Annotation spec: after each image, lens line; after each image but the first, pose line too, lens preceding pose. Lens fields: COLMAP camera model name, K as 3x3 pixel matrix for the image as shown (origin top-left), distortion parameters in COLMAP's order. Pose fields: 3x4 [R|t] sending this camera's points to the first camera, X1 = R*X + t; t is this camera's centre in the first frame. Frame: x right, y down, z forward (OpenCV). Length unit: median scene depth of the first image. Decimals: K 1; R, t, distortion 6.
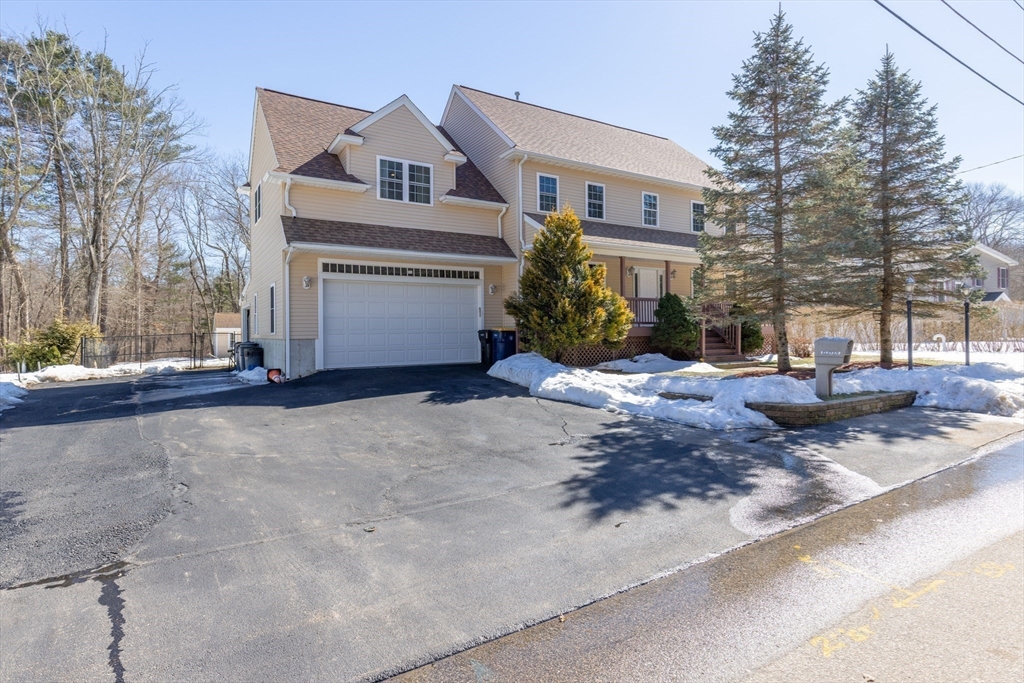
lens RADIAL K [[535.2, 0, 512.0], [0, 535.2, 341.5], [0, 0, 1]] dist [-0.000067, 0.000223]
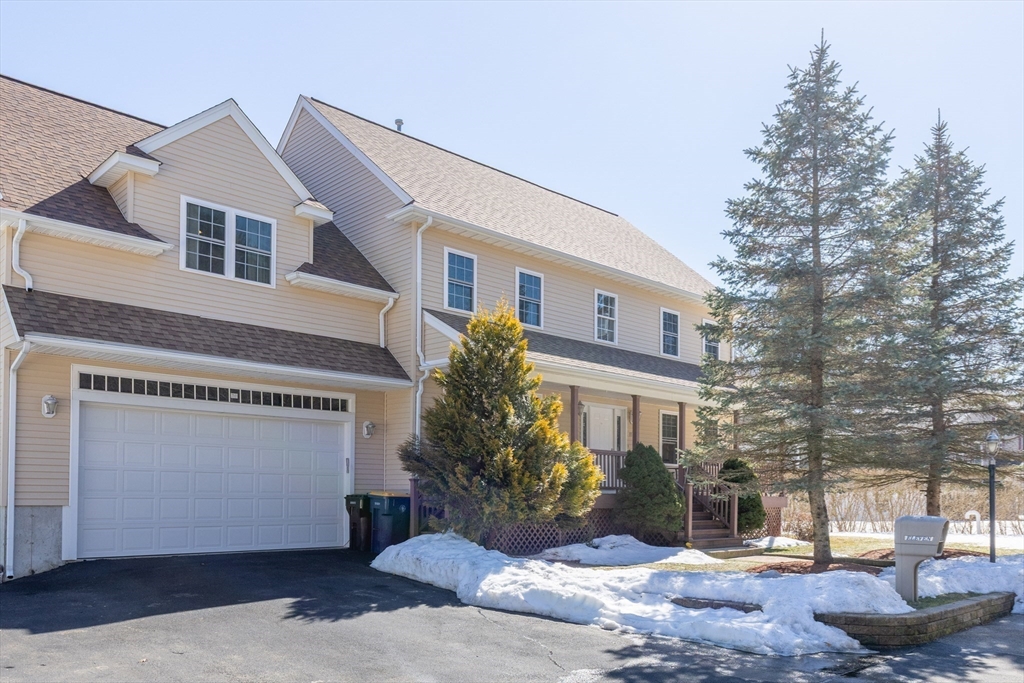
lens RADIAL K [[813.5, 0, 513.1], [0, 813.5, 500.3], [0, 0, 1]] dist [0.000407, -0.004536]
pose [[0.977215, 0.015464, 0.211688, -0.085766], [-0.012339, 0.999795, -0.016073, -0.002832], [-0.211893, 0.013095, 0.977205, 0.056977]]
